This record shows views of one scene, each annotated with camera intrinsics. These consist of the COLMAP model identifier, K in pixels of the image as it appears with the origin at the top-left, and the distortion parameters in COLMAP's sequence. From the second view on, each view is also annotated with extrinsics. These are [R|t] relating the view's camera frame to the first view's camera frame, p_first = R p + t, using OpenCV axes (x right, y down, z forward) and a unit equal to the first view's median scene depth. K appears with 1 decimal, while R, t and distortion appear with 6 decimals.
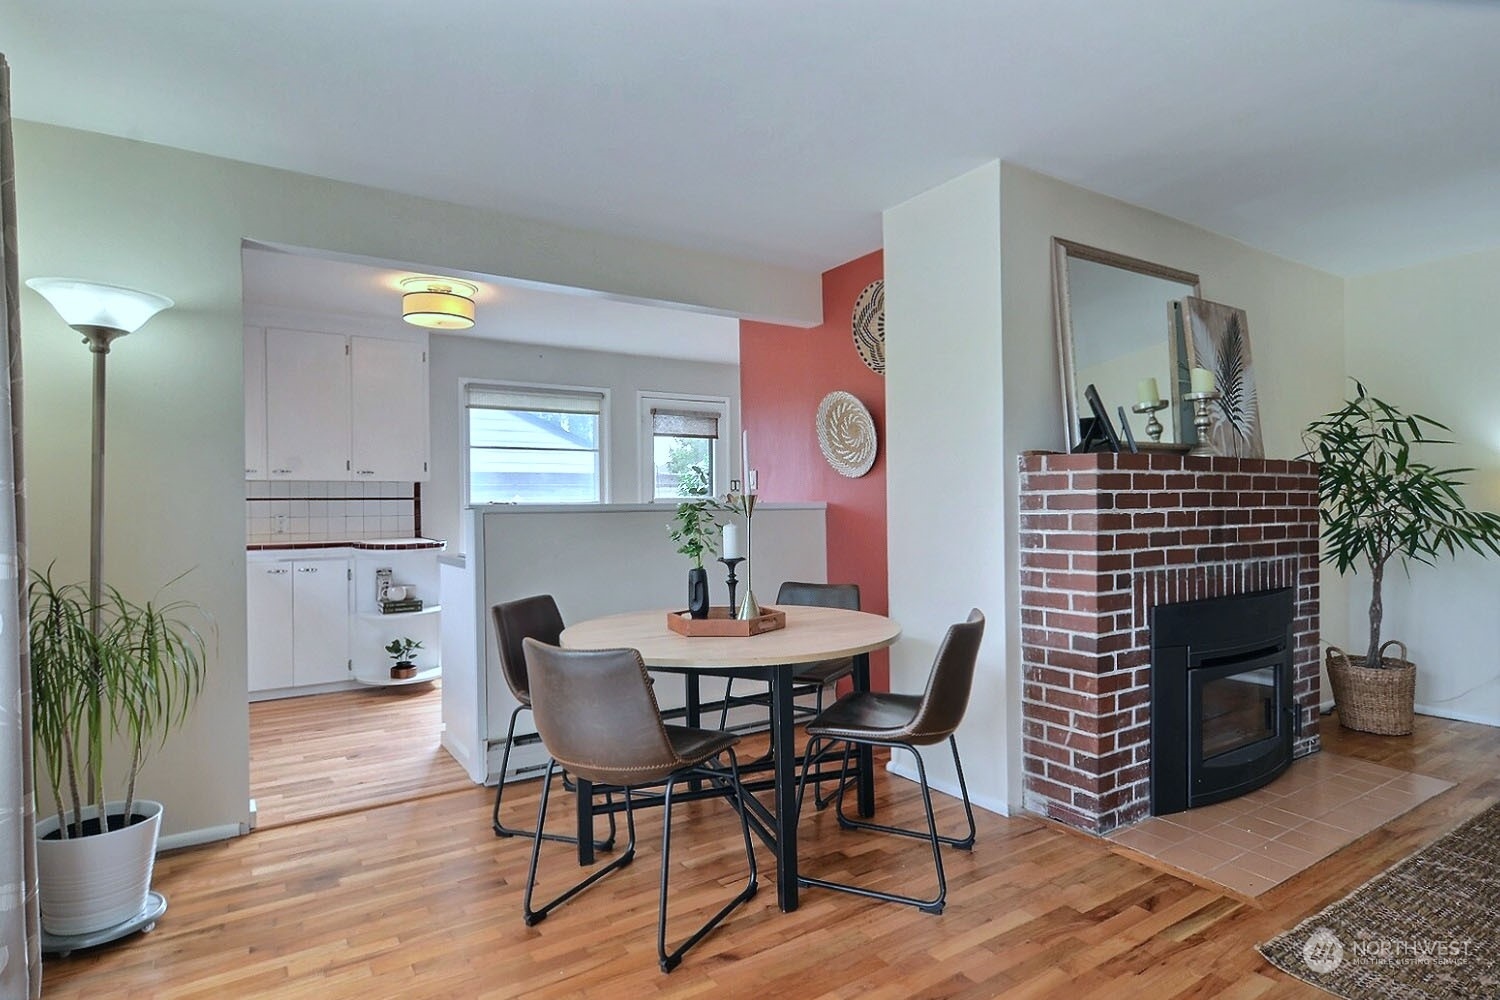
lens RADIAL K [[804.2, 0, 754.2], [0, 804.2, 508.2], [0, 0, 1]] dist [-0.002504, 0.000697]
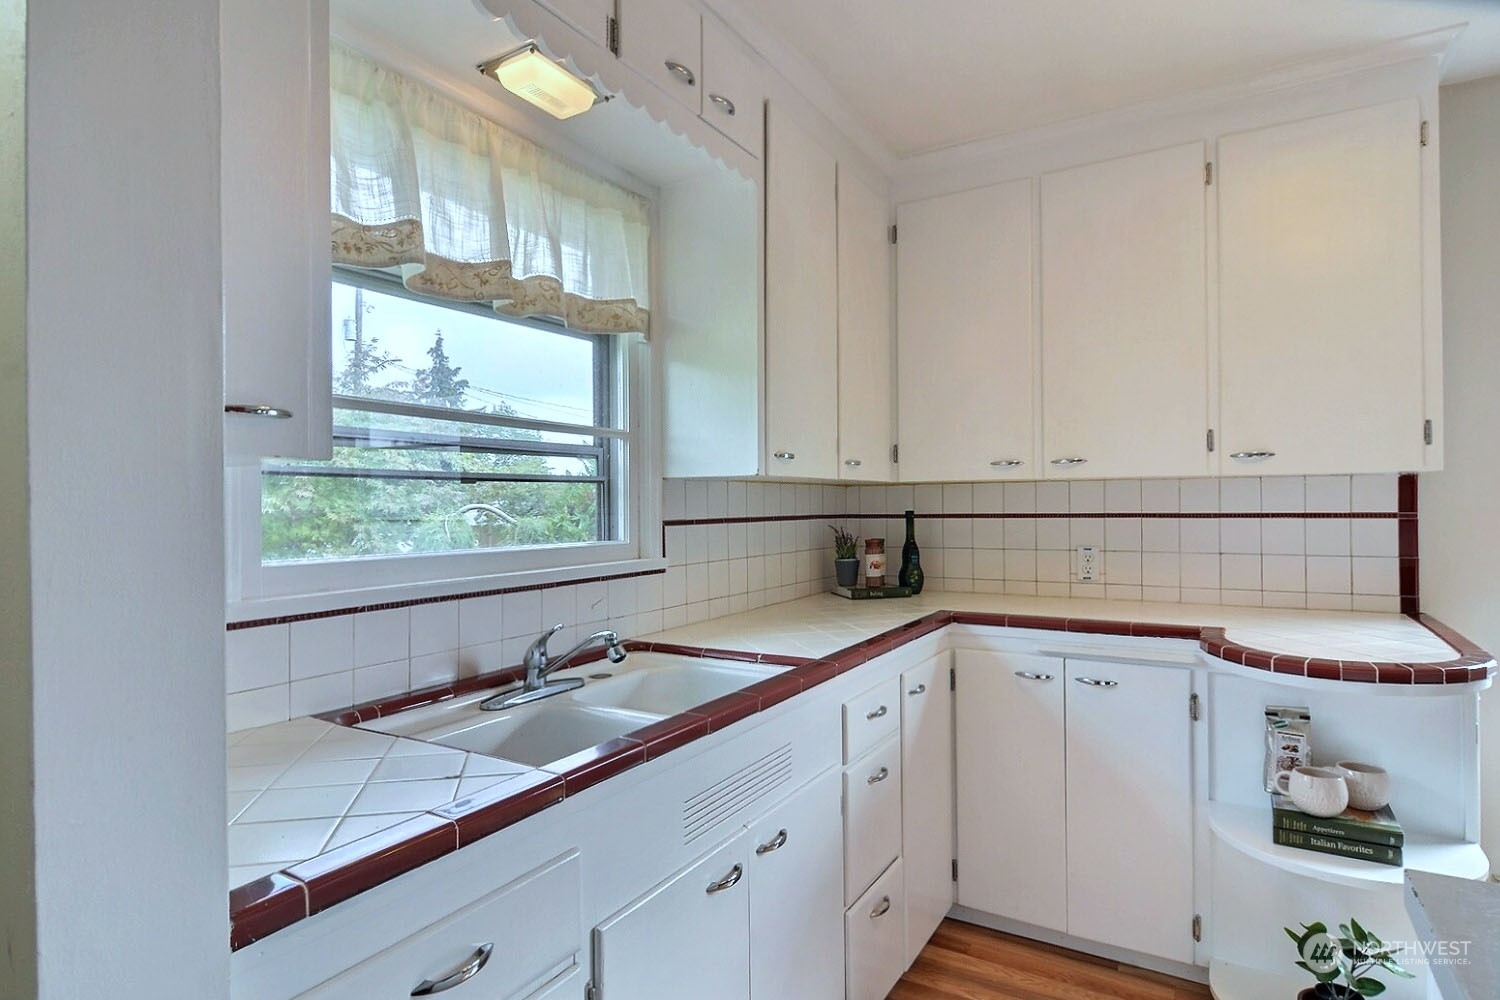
lens RADIAL K [[804.2, 0, 742.9], [0, 804.2, 497.2], [0, 0, 1]] dist [-0.002504, 0.000697]
pose [[0.435382, -0.002291, -0.900243, -0.288281], [-0.002064, 0.999992, -0.003543, -0.026704], [0.900243, 0.003400, 0.435374, 0.749747]]
